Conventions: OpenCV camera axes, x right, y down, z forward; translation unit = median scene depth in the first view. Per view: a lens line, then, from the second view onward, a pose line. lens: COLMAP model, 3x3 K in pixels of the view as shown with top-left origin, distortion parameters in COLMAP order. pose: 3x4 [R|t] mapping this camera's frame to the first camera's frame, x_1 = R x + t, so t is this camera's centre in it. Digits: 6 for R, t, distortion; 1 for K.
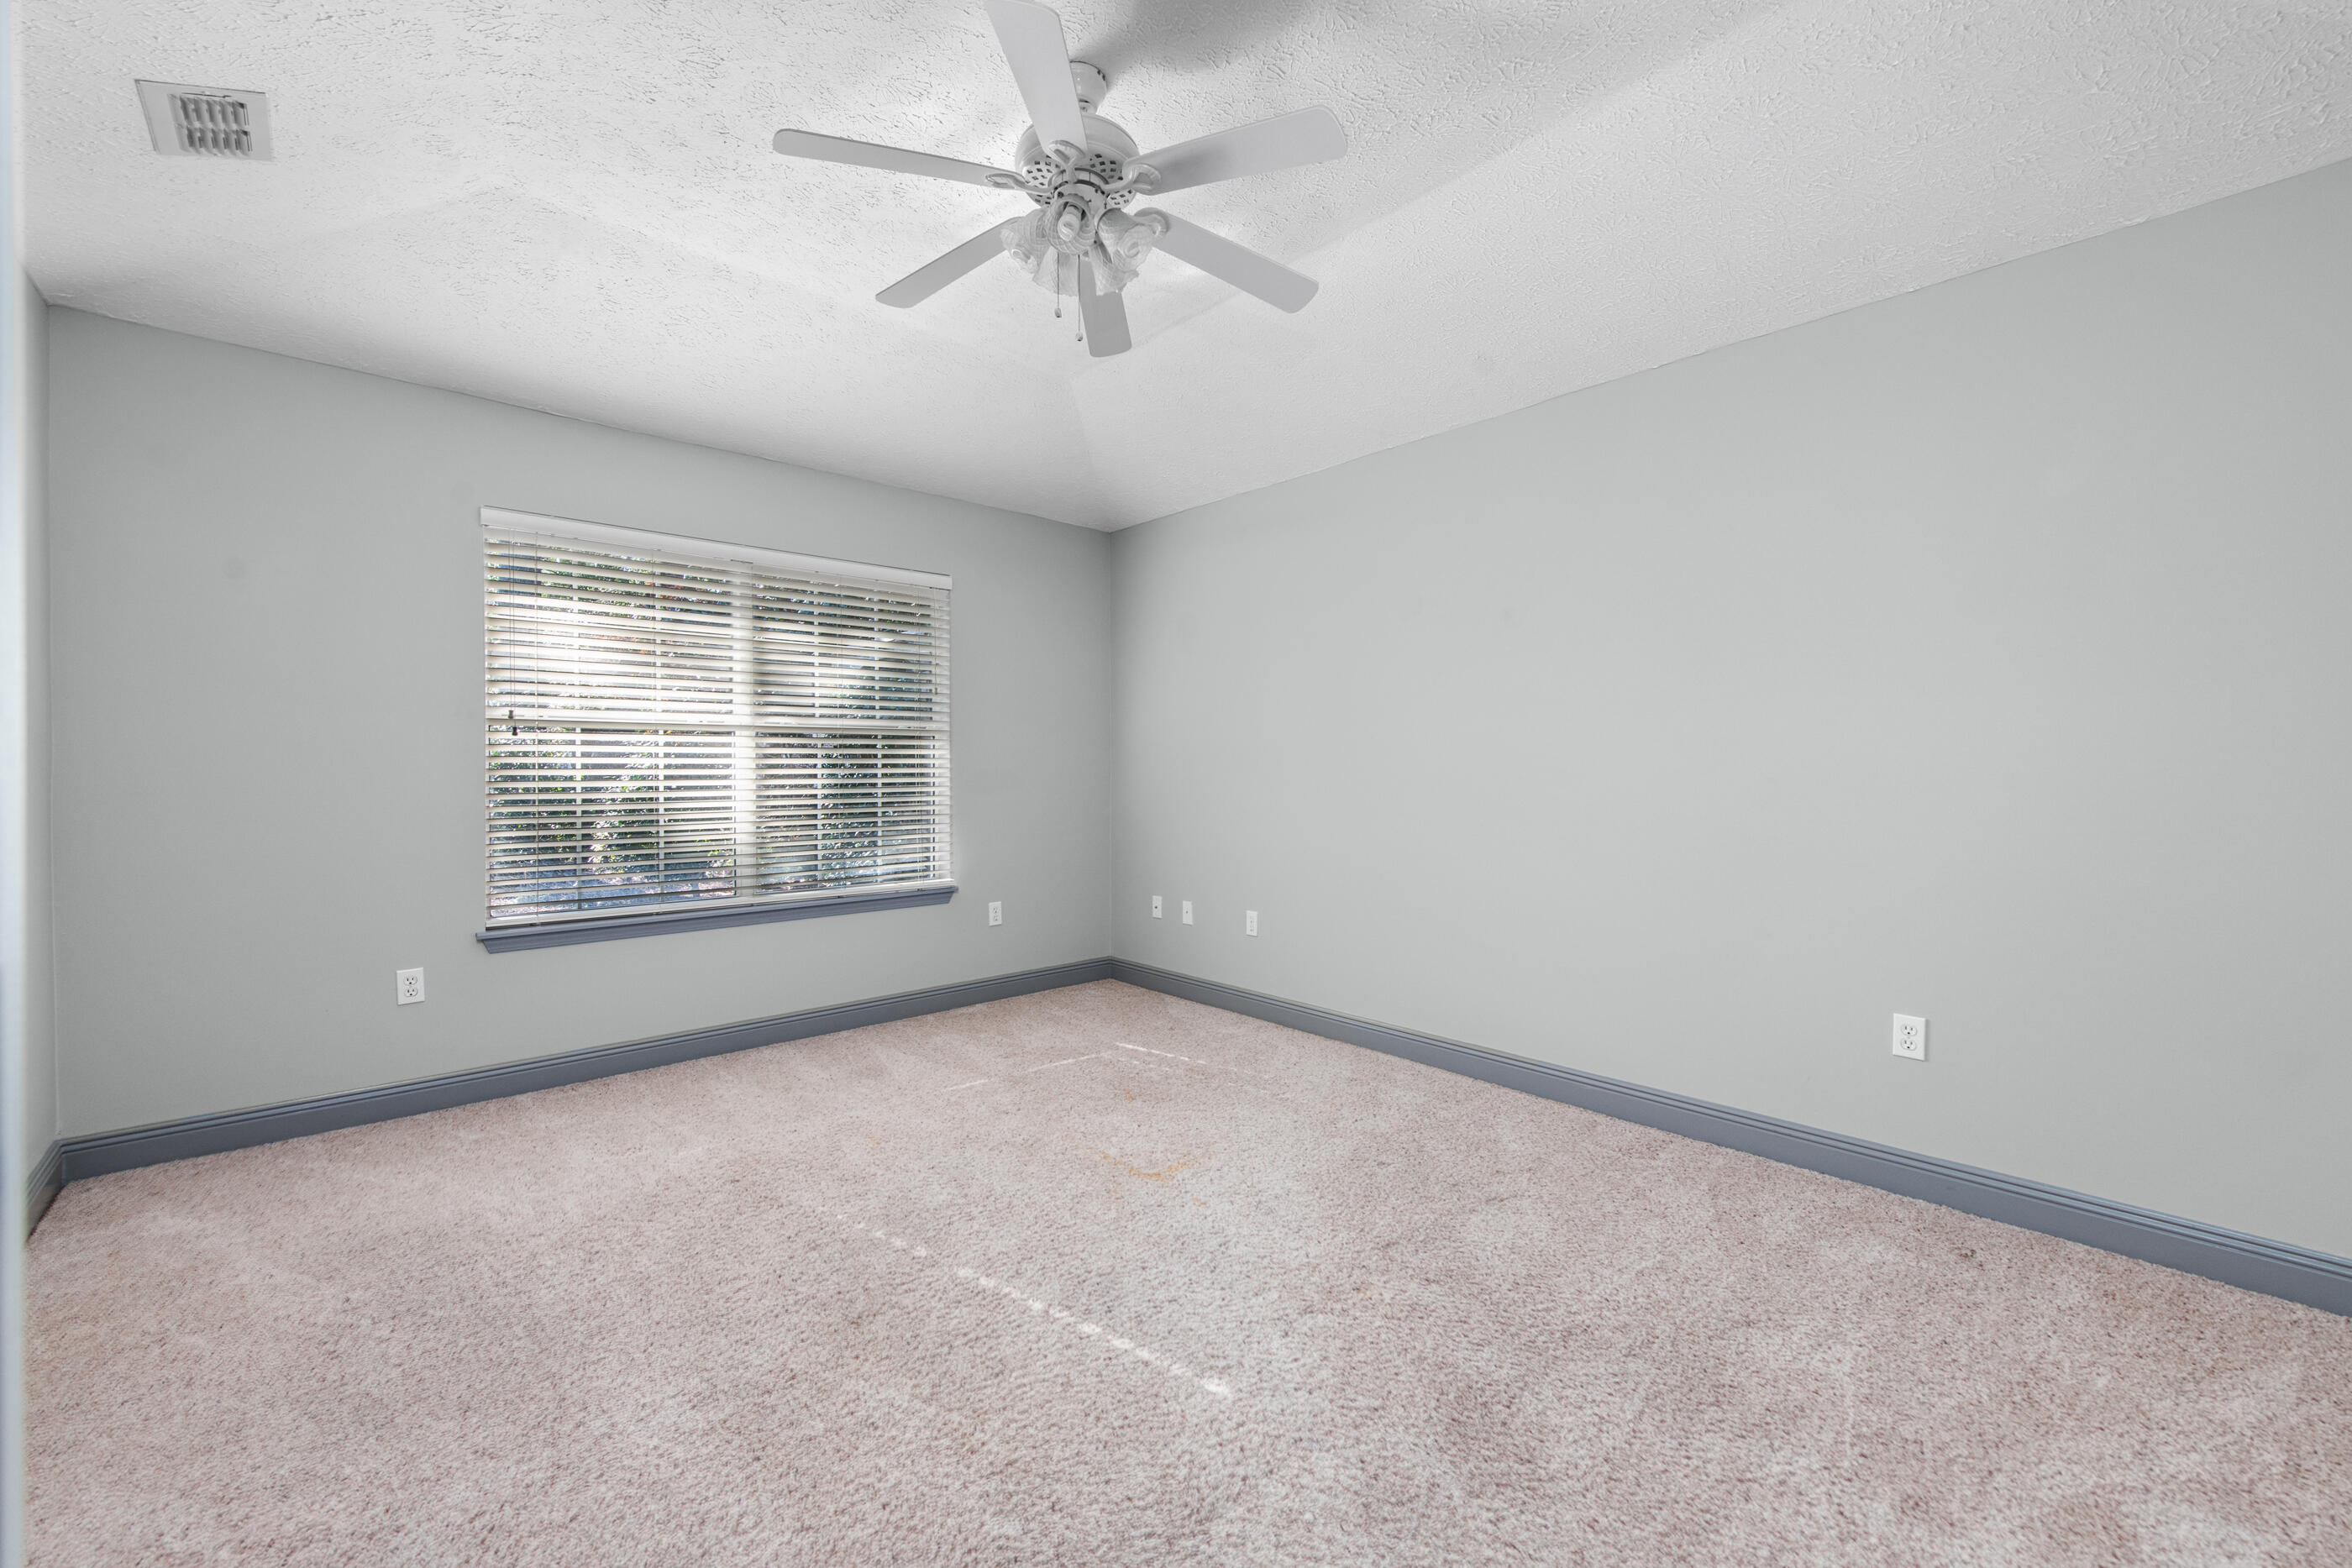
lens RADIAL K [[941.3, 0, 1179.2], [0, 941.3, 775.1], [0, 0, 1]] dist [0.000513, -0.000204]
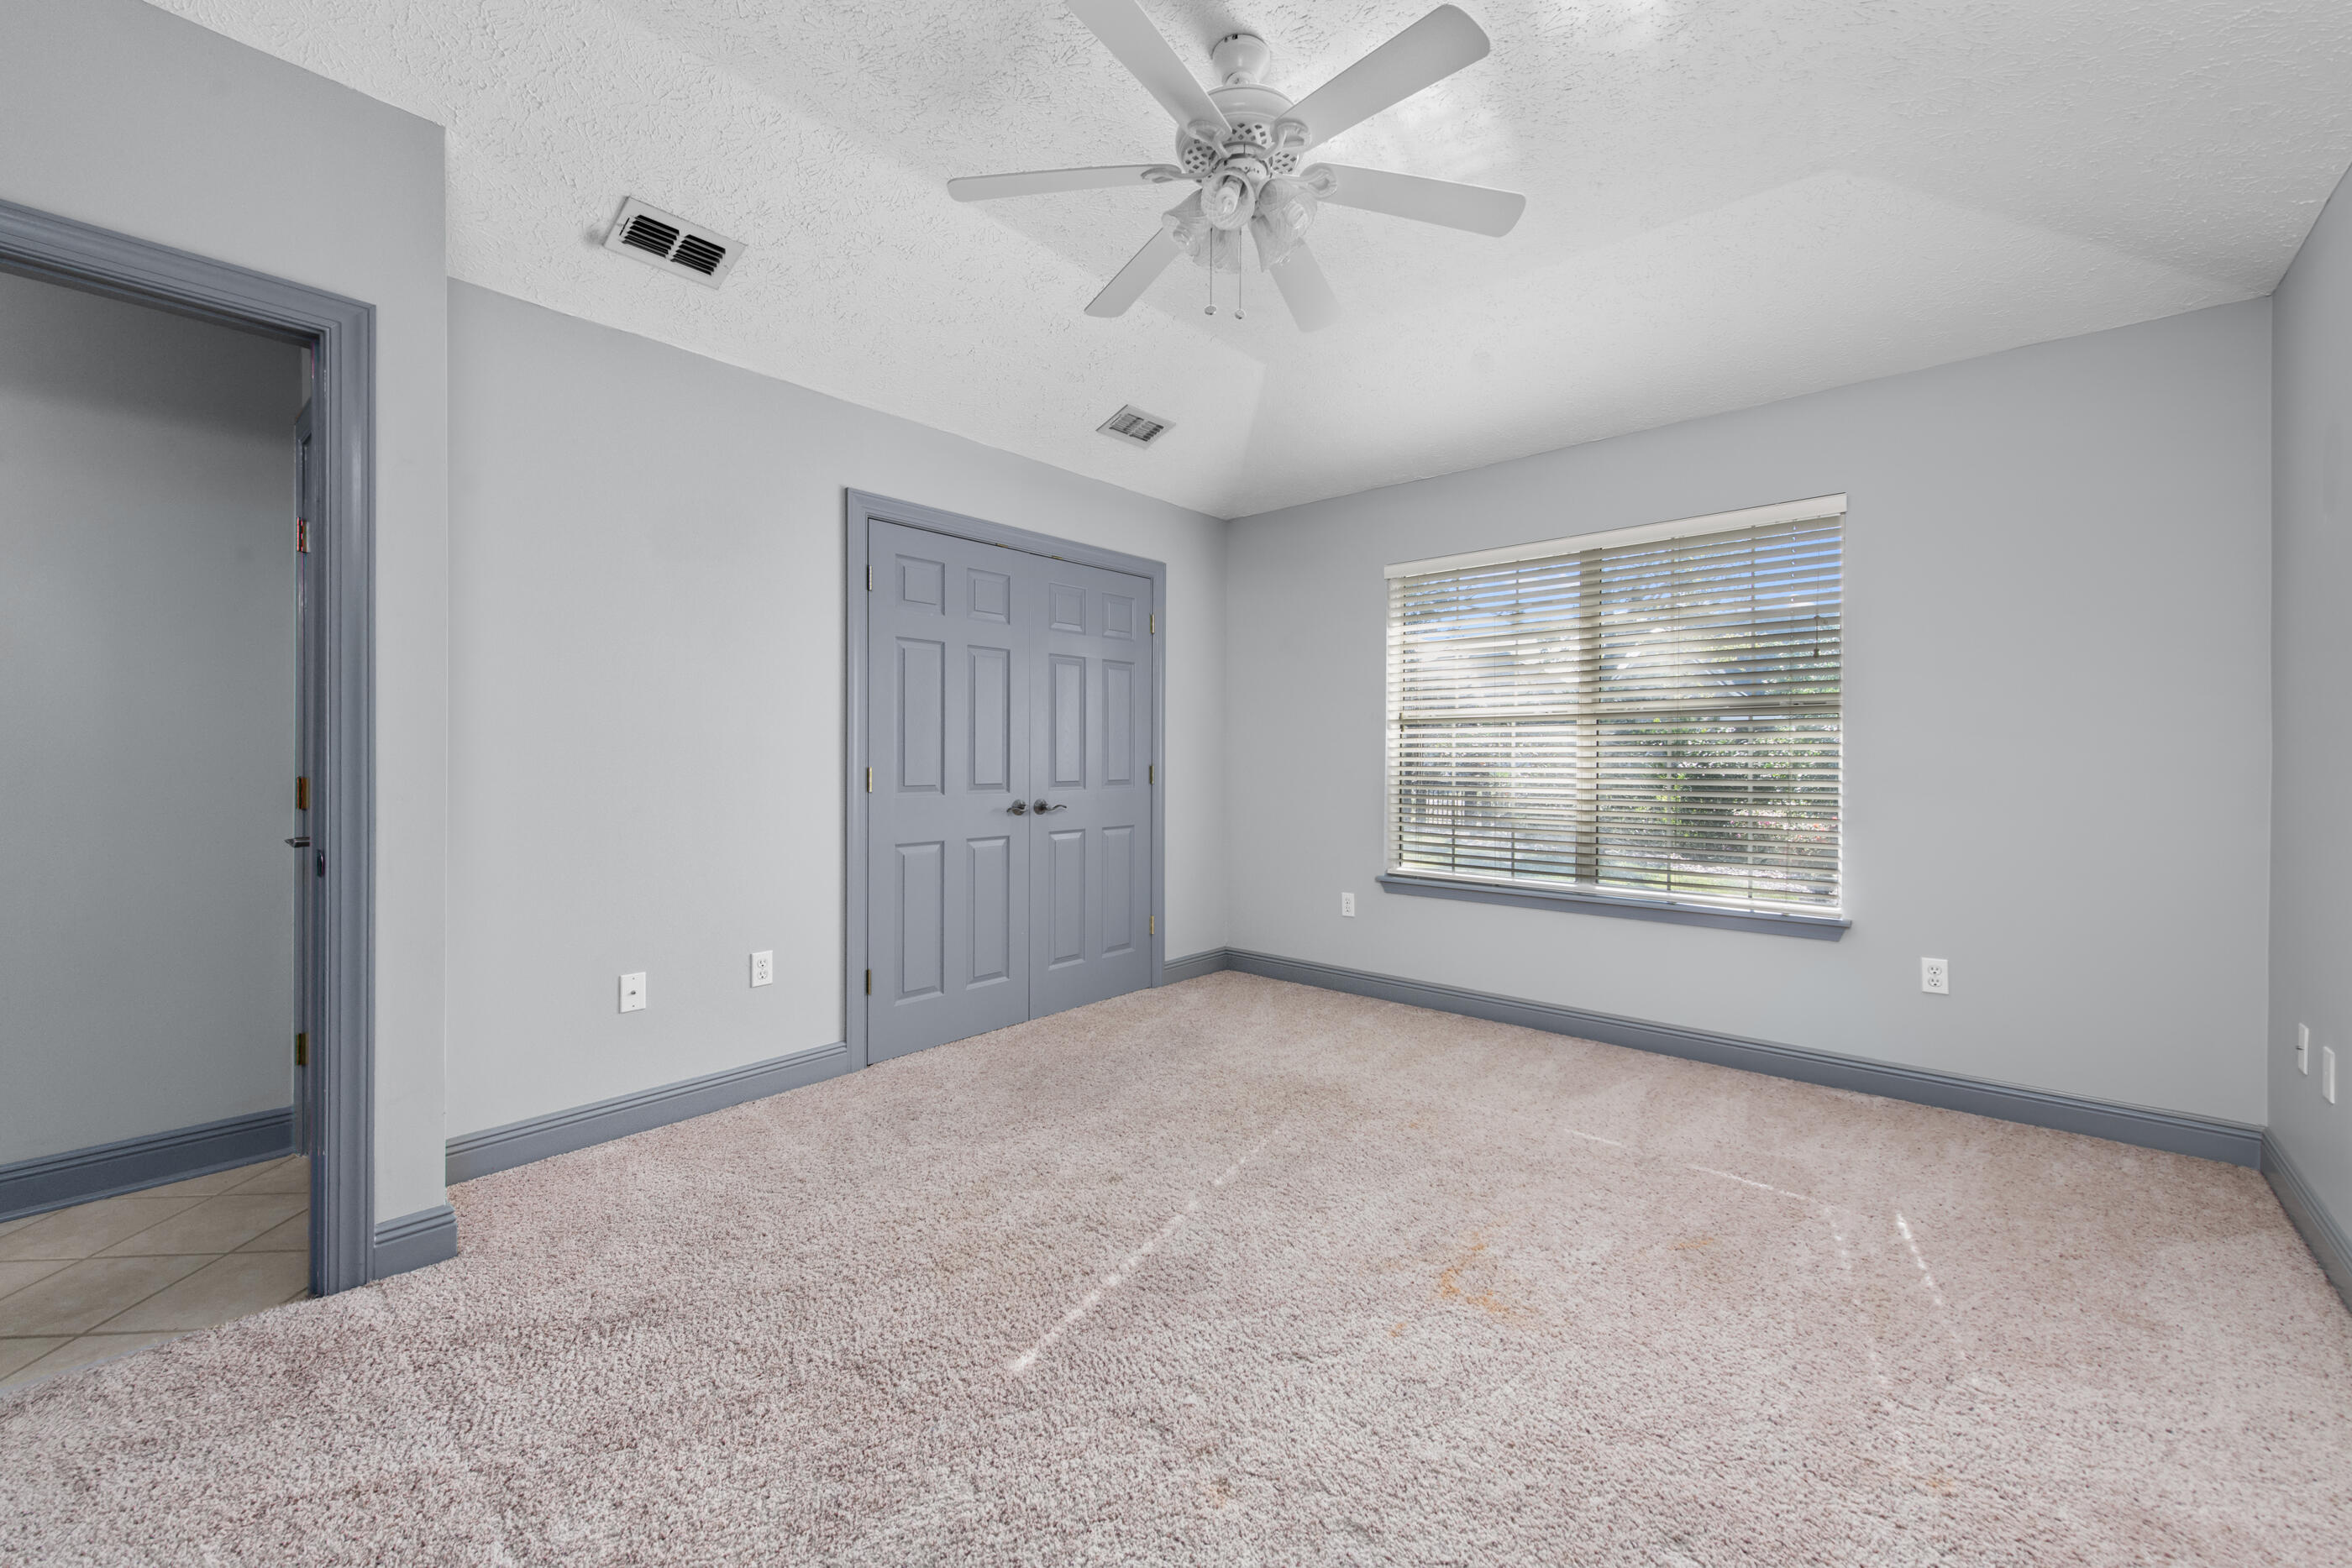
lens RADIAL K [[915.9, 0, 1177.7], [0, 915.9, 764.2], [0, 0, 1]] dist [0.000718, 0.000034]
pose [[0.100497, 0.004666, -0.994926, 0.484855], [-0.010324, 0.999940, 0.003647, 0.002384], [0.994884, 0.009906, 0.100539, 0.499475]]
